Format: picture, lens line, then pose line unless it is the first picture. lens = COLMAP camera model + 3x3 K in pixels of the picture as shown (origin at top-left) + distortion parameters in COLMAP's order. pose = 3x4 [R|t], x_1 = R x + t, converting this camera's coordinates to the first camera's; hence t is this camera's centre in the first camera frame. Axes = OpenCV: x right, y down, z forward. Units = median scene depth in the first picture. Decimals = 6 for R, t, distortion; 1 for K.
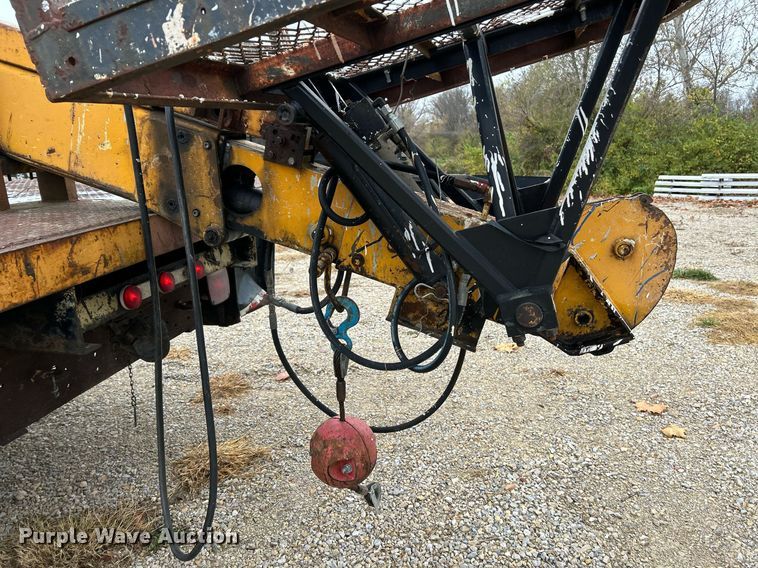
lens RADIAL K [[581.7, 0, 377.9], [0, 581.7, 286.3], [0, 0, 1]] dist [0.061103, -0.069581]
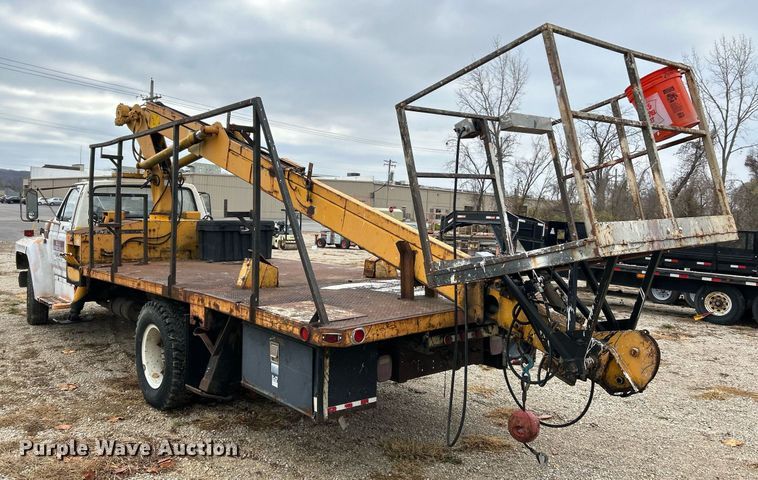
lens RADIAL K [[628.1, 0, 361.8], [0, 628.1, 220.7], [0, 0, 1]] dist [0.086106, -0.149078]
pose [[0.810532, 0.053156, -0.583278, 0.924389], [-0.182680, 0.969137, -0.165534, 0.043540], [0.556477, 0.240724, 0.795227, -1.657249]]
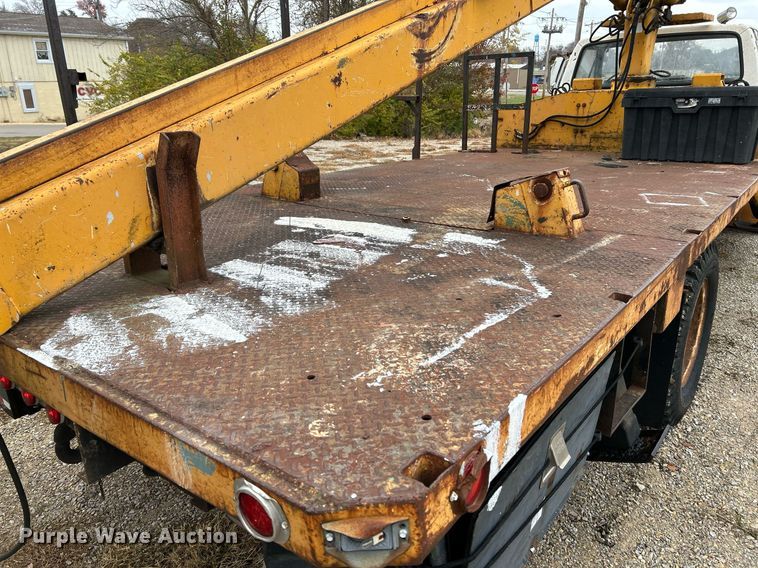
lens RADIAL K [[579.4, 0, 379.0], [0, 579.4, 284.0], [0, 0, 1]] dist [0.054336, -0.001275]
pose [[-0.392329, 0.329061, -0.858951, 0.192709], [-0.201007, 0.880579, 0.429158, -0.778126], [0.897593, 0.341026, -0.279334, 1.965089]]
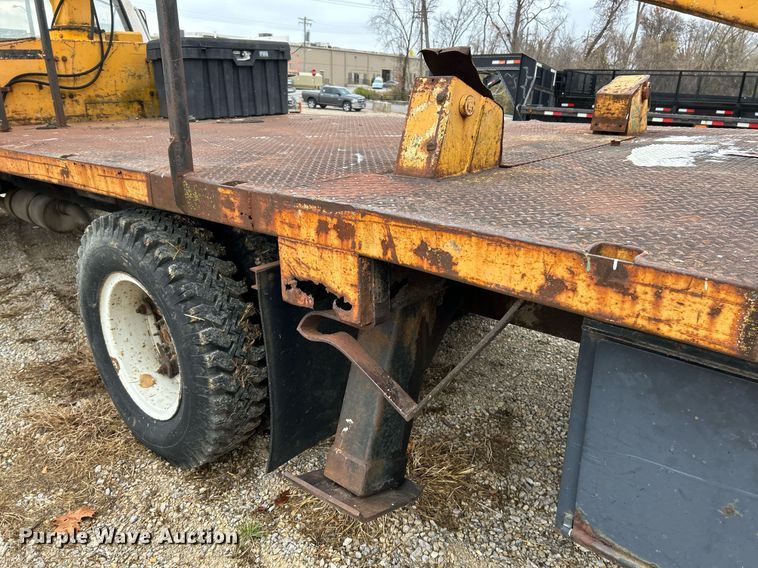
lens RADIAL K [[581.7, 0, 377.9], [0, 581.7, 286.3], [0, 0, 1]] dist [0.061103, -0.069581]
pose [[0.900320, 0.170734, -0.400342, -1.261602], [-0.129772, 0.983311, 0.127512, 0.019451], [0.415431, -0.062848, 0.907451, -0.133776]]
